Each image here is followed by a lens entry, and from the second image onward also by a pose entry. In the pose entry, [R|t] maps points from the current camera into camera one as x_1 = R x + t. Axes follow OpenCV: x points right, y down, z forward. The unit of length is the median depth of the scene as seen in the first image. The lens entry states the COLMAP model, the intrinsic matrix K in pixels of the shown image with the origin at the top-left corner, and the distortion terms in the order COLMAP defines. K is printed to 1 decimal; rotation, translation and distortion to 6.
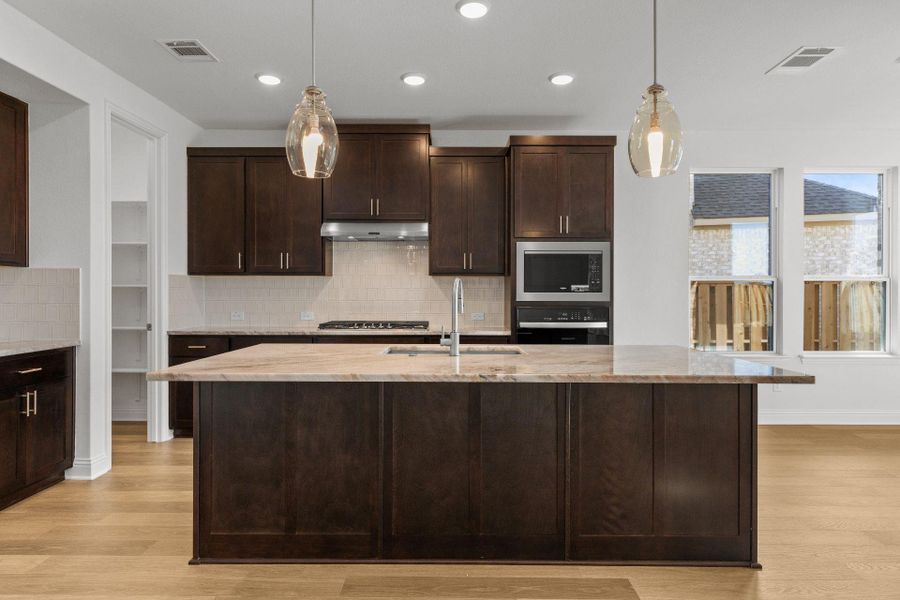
lens RADIAL K [[522.9, 0, 452.5], [0, 522.9, 293.6], [0, 0, 1]] dist [-0.000924, -0.000441]
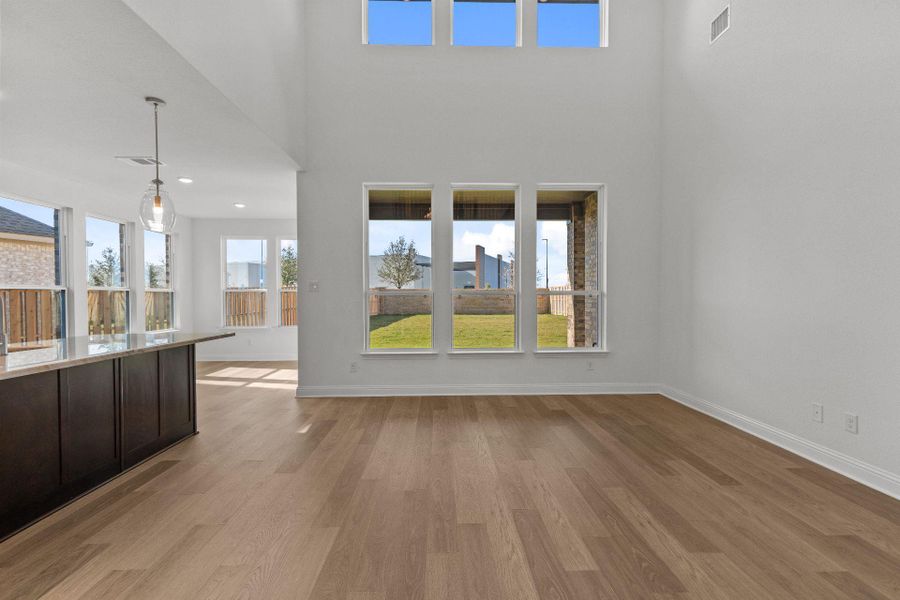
lens RADIAL K [[408.6, 0, 450.0], [0, 408.6, 300.0], [0, 0, 1]] dist [0.000115, -0.000286]
pose [[-0.024681, -0.008904, 0.999656, -0.519627], [0.005805, 0.999942, 0.009050, -0.001086], [-0.999679, 0.006027, -0.024628, 0.029030]]
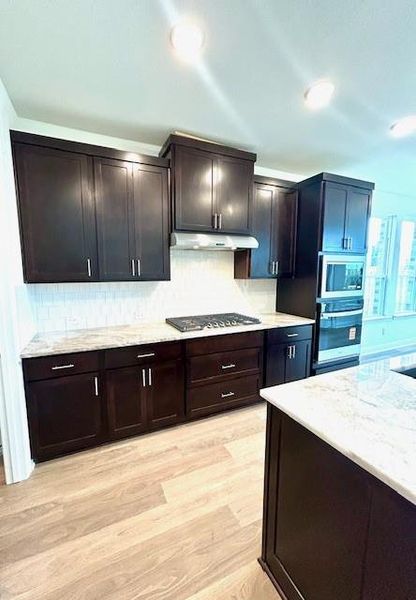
lens RADIAL K [[250.4, 0, 194.7], [0, 250.4, 300.7], [0, 0, 1]] dist [0.000807, 0.000081]
pose [[0.913036, -0.053307, 0.404381, -0.420253], [0.006569, 0.993216, 0.116097, -0.054911], [-0.407826, -0.103345, 0.907192, 0.499528]]
